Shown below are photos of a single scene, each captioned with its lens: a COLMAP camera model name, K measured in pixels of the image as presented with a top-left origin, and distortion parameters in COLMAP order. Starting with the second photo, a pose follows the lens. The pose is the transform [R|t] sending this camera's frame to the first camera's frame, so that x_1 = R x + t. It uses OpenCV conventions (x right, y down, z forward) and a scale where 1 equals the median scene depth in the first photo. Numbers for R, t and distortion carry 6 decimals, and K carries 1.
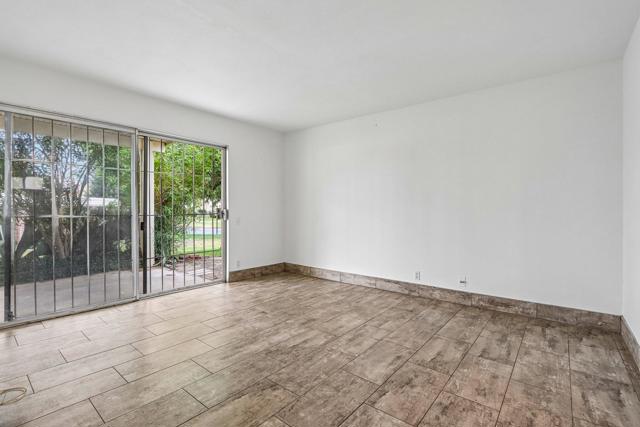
lens RADIAL K [[296.5, 0, 320.0], [0, 296.5, 213.5], [0, 0, 1]] dist [-0.009485, 0.000272]
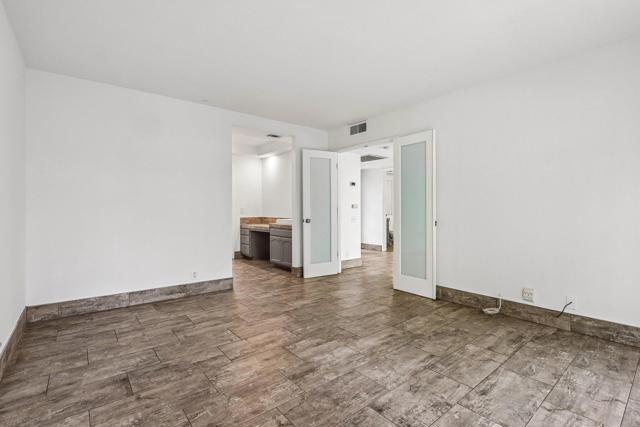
lens RADIAL K [[296.5, 0, 320.0], [0, 296.5, 213.5], [0, 0, 1]] dist [-0.009485, 0.000272]
pose [[-0.979588, -0.005637, 0.200939, -0.233665], [-0.000703, 0.999697, 0.024618, -0.017329], [-0.201017, 0.023974, -0.979294, 1.838001]]
